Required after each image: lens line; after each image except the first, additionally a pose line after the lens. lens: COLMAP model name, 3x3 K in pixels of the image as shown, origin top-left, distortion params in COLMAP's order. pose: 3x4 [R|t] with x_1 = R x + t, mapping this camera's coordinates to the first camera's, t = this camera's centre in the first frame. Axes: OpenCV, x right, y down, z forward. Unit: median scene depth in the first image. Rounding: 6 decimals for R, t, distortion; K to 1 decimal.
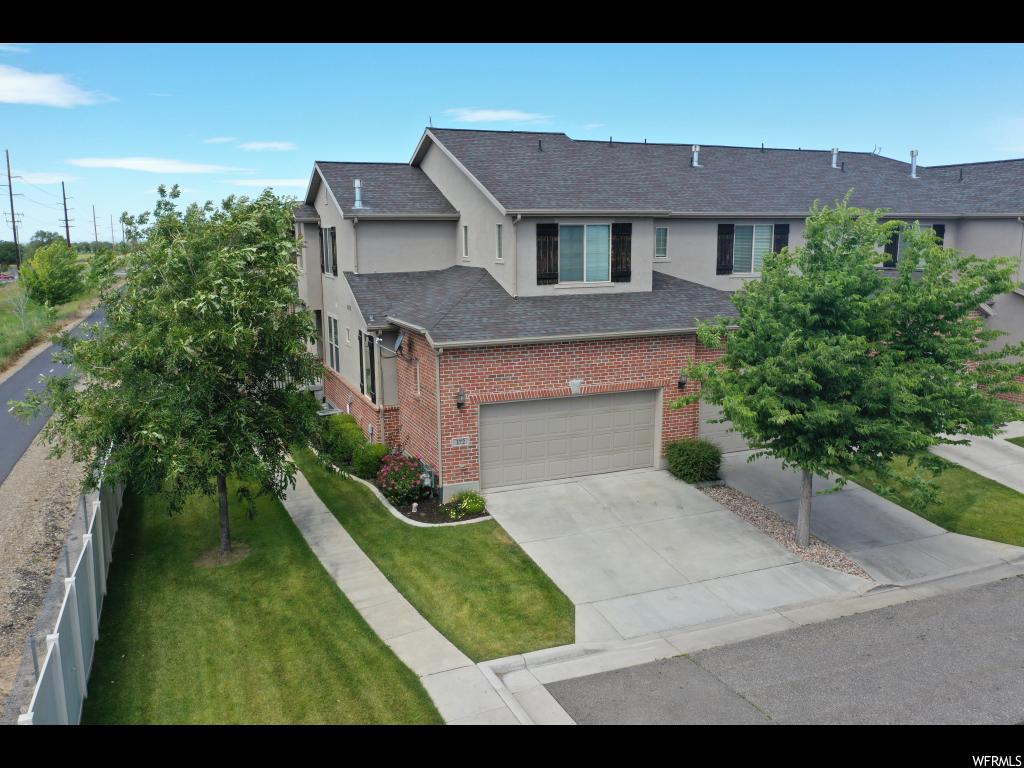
lens RADIAL K [[817.5, 0, 513.0], [0, 817.5, 382.5], [0, 0, 1]] dist [-0.022822, -0.002528]
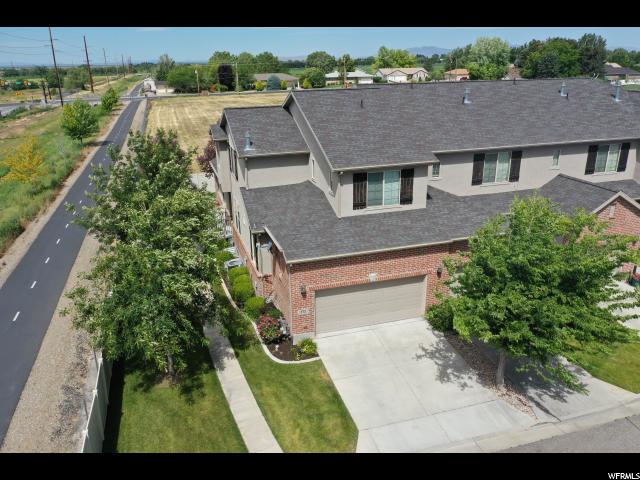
lens RADIAL K [[510.9, 0, 318.8], [0, 510.9, 240.9], [0, 0, 1]] dist [-0.022822, -0.002528]
pose [[0.995467, 0.026555, -0.091322, 0.063167], [-0.010559, 0.985151, 0.171364, -0.261576], [0.094516, -0.169623, 0.980966, -0.028870]]
